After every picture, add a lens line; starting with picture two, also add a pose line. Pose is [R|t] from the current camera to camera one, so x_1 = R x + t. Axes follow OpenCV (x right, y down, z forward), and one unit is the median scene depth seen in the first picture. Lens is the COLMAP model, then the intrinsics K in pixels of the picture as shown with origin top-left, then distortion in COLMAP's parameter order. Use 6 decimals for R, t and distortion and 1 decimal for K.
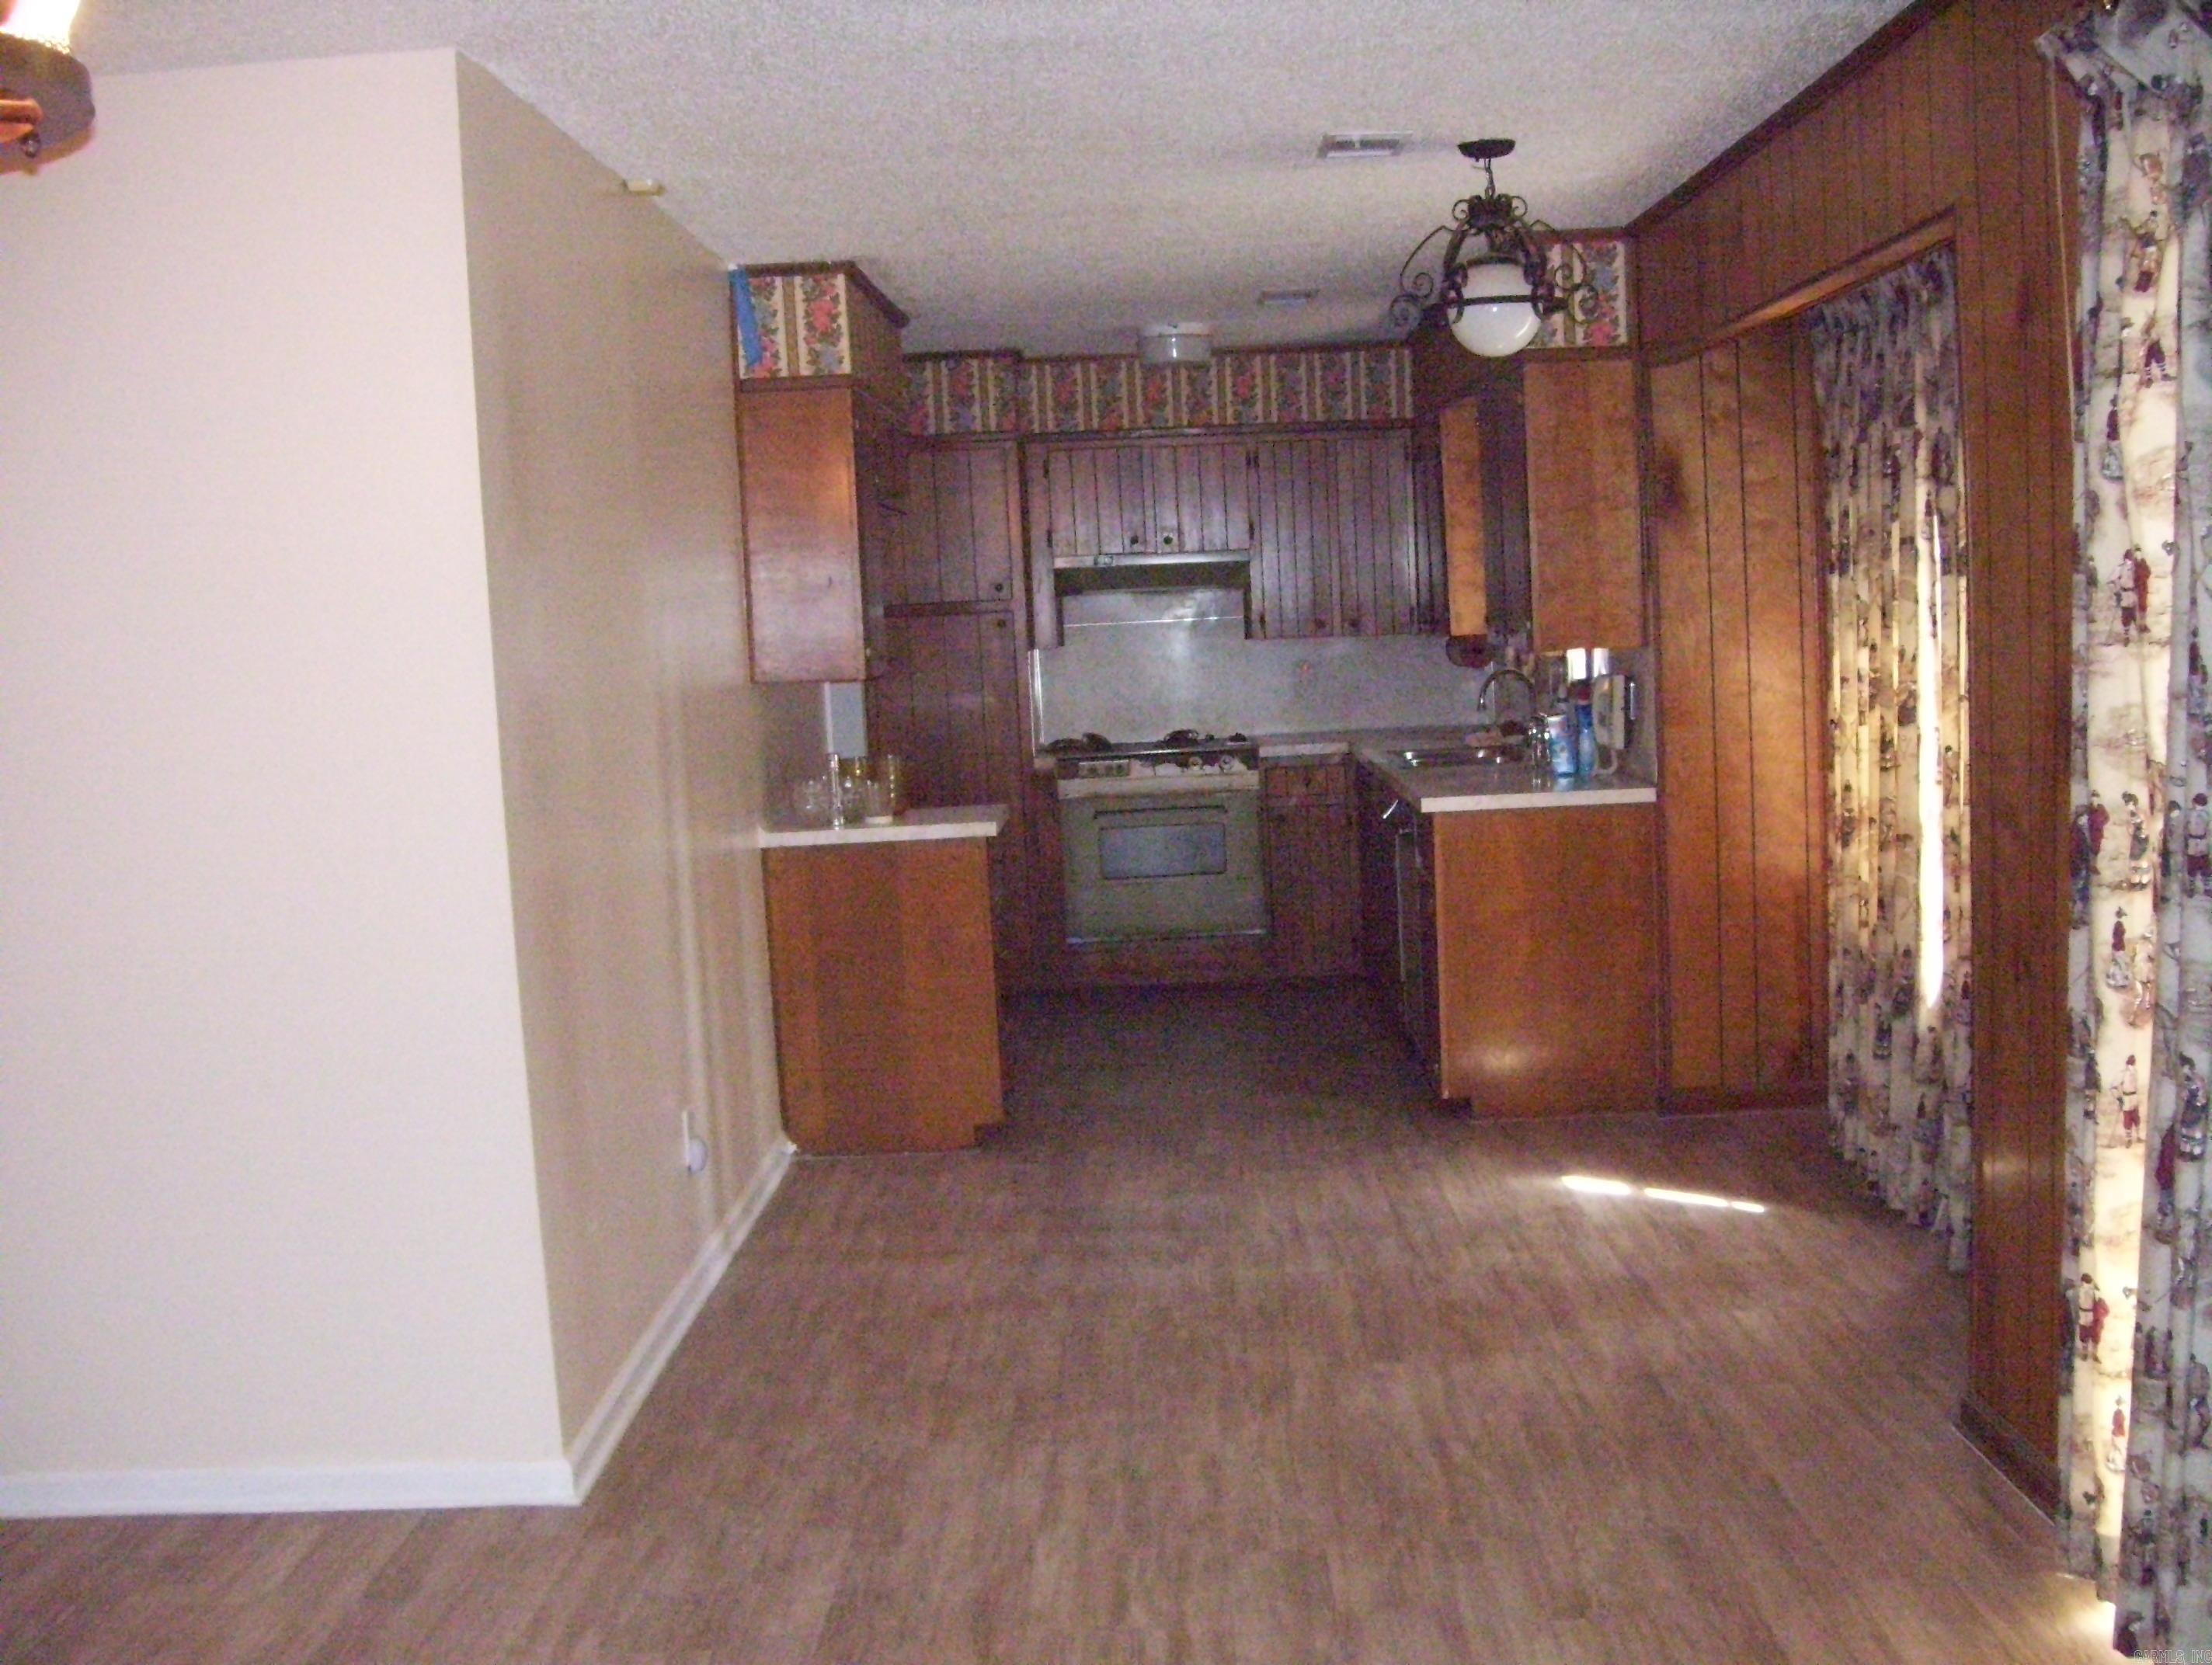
lens RADIAL K [[2387.0, 0, 1105.4], [0, 2387.0, 842.1], [0, 0, 1]] dist [-0.127357, 0.000000]
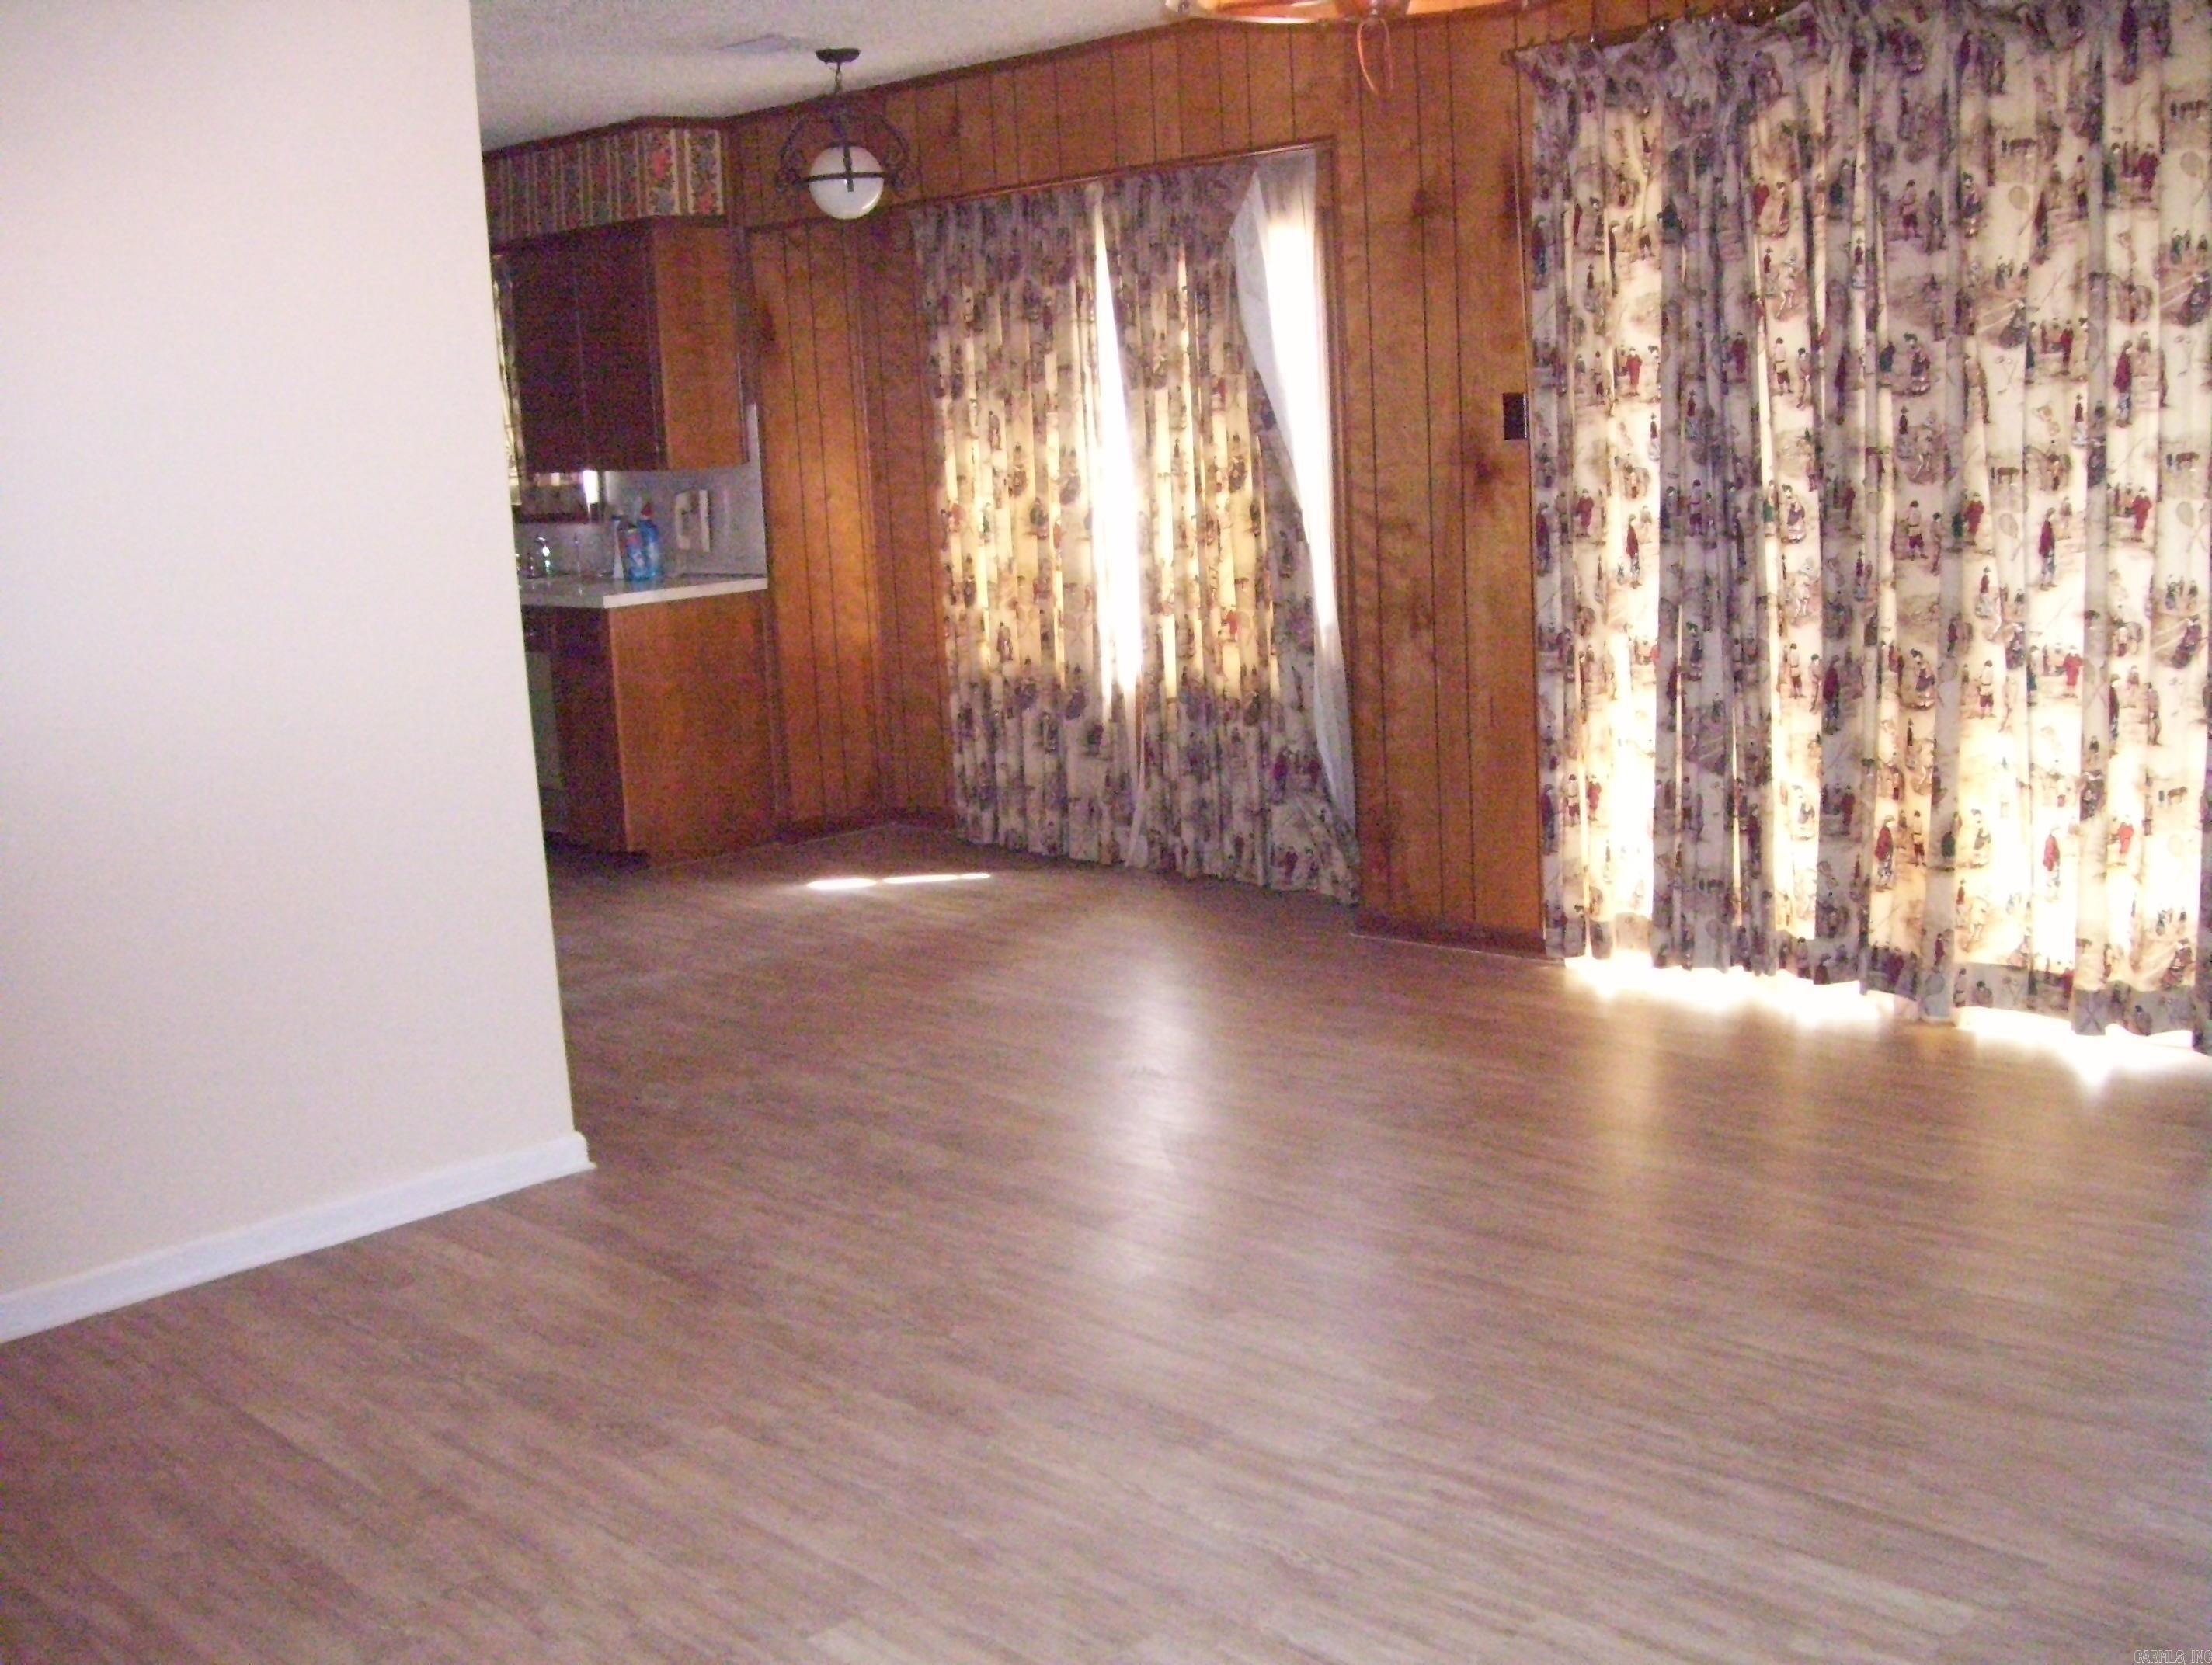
lens RADIAL K [[2387.0, 0, 1105.2], [0, 2387.0, 830.1], [0, 0, 1]] dist [-0.127357, 0.000000]
pose [[0.716212, -0.115975, 0.688179, -0.653392], [0.090476, 0.993203, 0.073218, 0.042429], [-0.691994, 0.009824, 0.721837, -0.017135]]
